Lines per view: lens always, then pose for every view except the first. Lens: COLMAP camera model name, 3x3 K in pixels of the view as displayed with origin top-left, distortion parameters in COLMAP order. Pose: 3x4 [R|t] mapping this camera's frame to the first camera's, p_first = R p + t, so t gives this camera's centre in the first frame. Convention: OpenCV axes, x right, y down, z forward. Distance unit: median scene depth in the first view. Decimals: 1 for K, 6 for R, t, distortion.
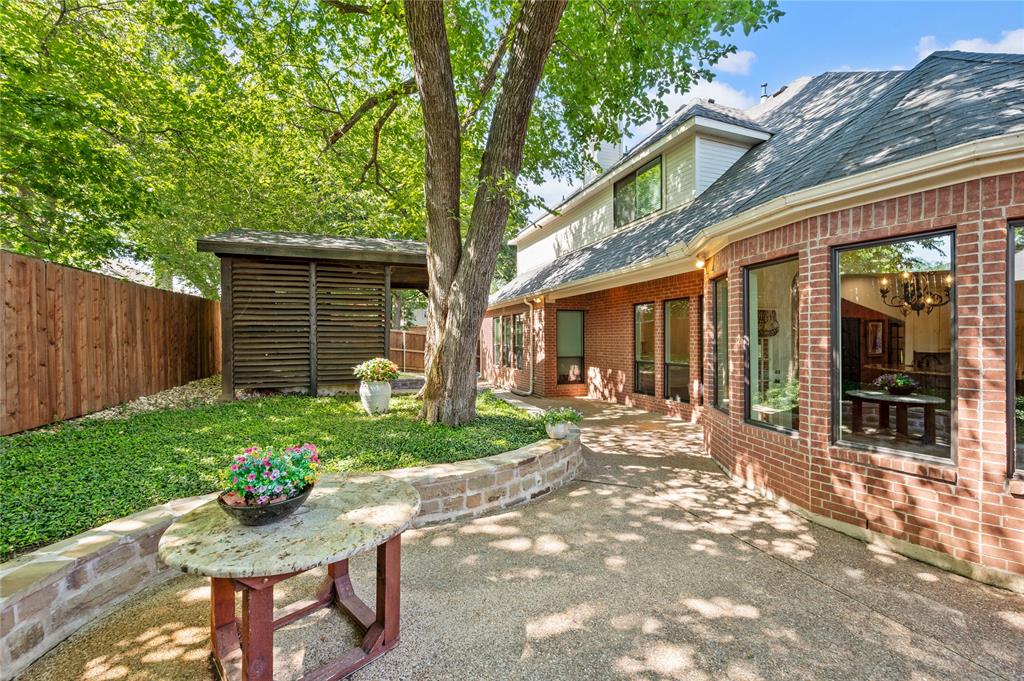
lens RADIAL K [[423.3, 0, 512.0], [0, 423.3, 340.5], [0, 0, 1]] dist [0.046492, -0.000060]
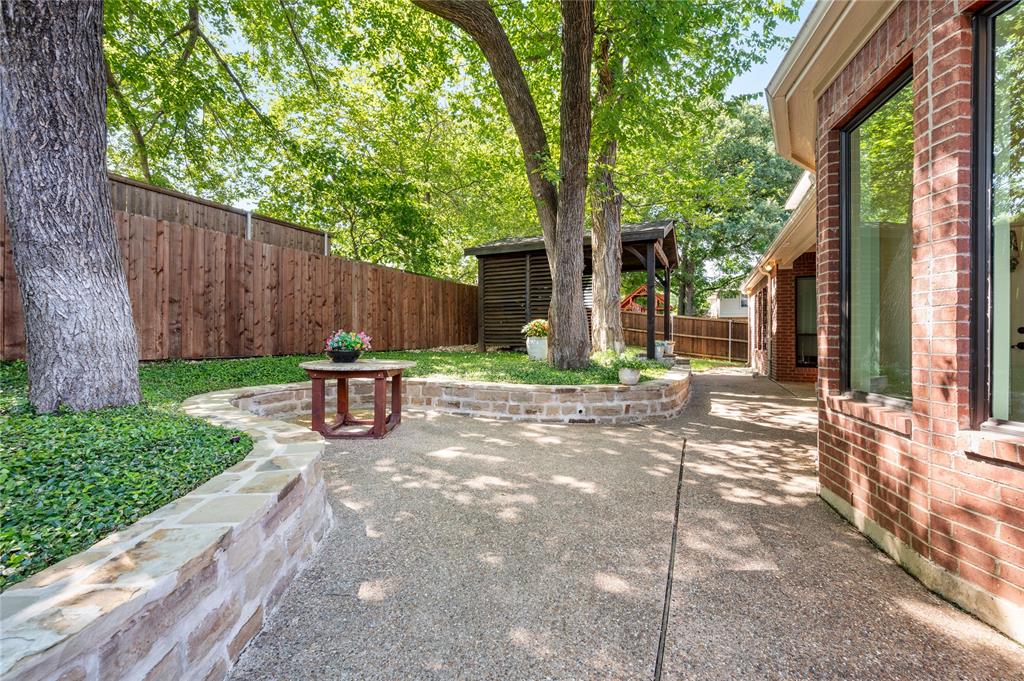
lens RADIAL K [[435.0, 0, 512.0], [0, 435.0, 340.5], [0, 0, 1]] dist [0.000147, -0.000003]
pose [[0.717724, 0.019104, -0.696066, 0.577361], [-0.012411, 0.999816, 0.014643, 0.087607], [0.696217, -0.001870, 0.717829, -0.009227]]
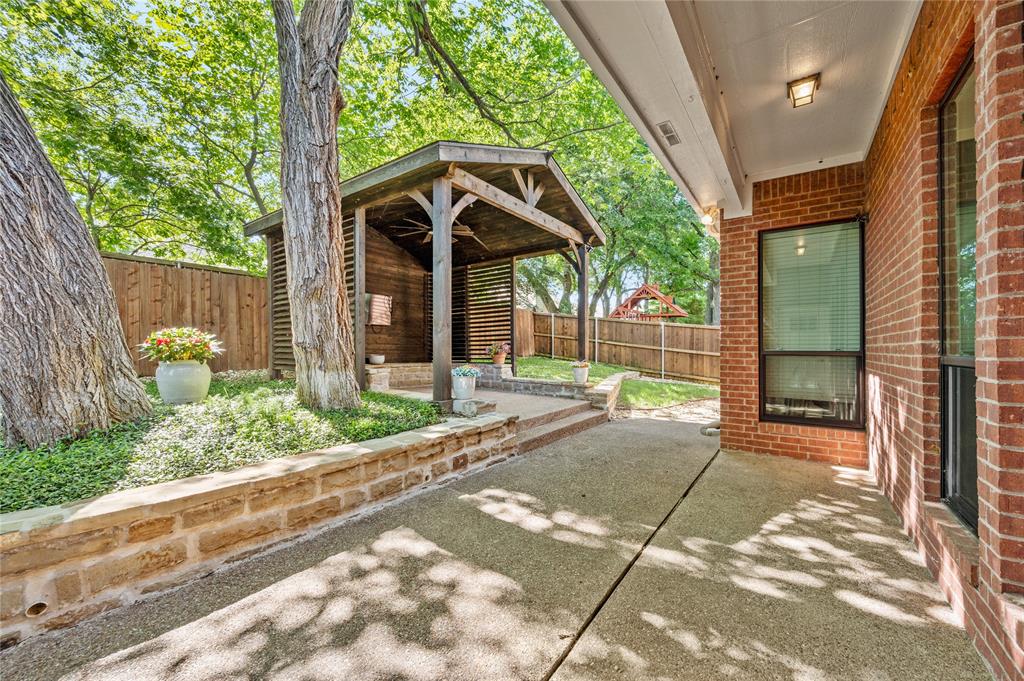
lens RADIAL K [[407.7, 0, 510.7], [0, 407.7, 348.7], [0, 0, 1]] dist [0.000158, -0.000010]
pose [[0.566148, 0.009210, -0.824252, 0.553229], [-0.007805, 0.999953, 0.005812, 0.067752], [0.824267, 0.003142, 0.566193, 1.131400]]
